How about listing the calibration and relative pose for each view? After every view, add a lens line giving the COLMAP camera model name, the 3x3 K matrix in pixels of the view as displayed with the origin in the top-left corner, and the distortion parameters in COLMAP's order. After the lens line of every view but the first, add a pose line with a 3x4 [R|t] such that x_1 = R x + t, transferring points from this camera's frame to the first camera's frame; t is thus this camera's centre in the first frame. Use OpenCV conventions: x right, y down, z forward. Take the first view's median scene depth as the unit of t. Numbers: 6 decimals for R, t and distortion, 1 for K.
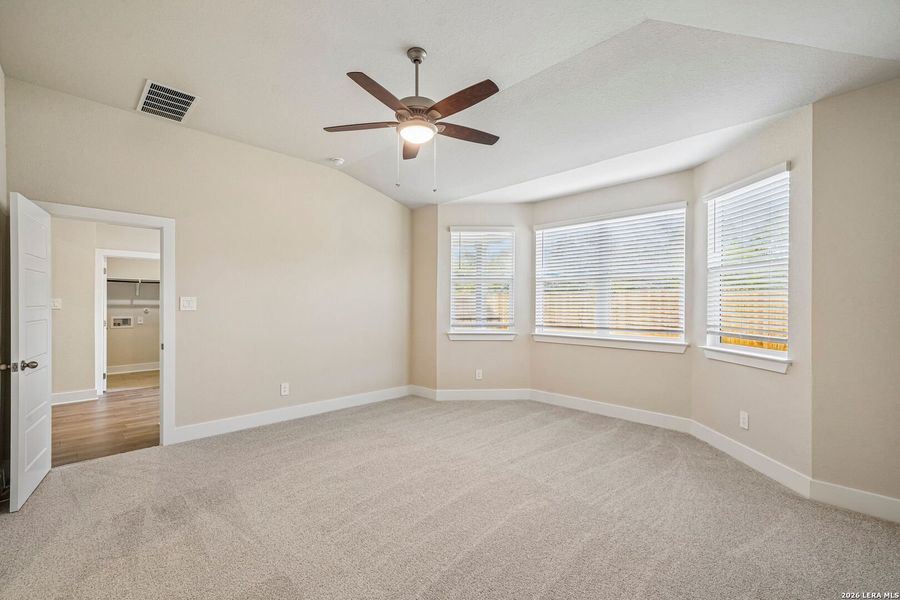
lens RADIAL K [[395.7, 0, 445.9], [0, 395.7, 303.9], [0, 0, 1]] dist [0.014955, 0.000543]
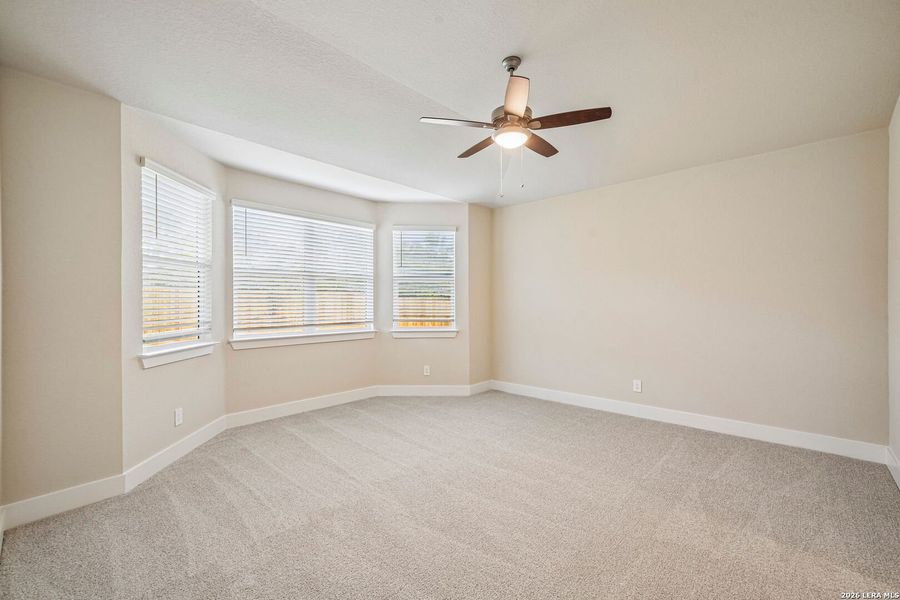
lens RADIAL K [[401.4, 0, 440.2], [0, 401.4, 303.6], [0, 0, 1]] dist [0.012711, -0.000086]
pose [[-0.066325, -0.006489, 0.997777, -0.664313], [0.001667, 0.999977, 0.006614, 0.000613], [-0.997797, 0.002102, -0.066313, 0.749226]]
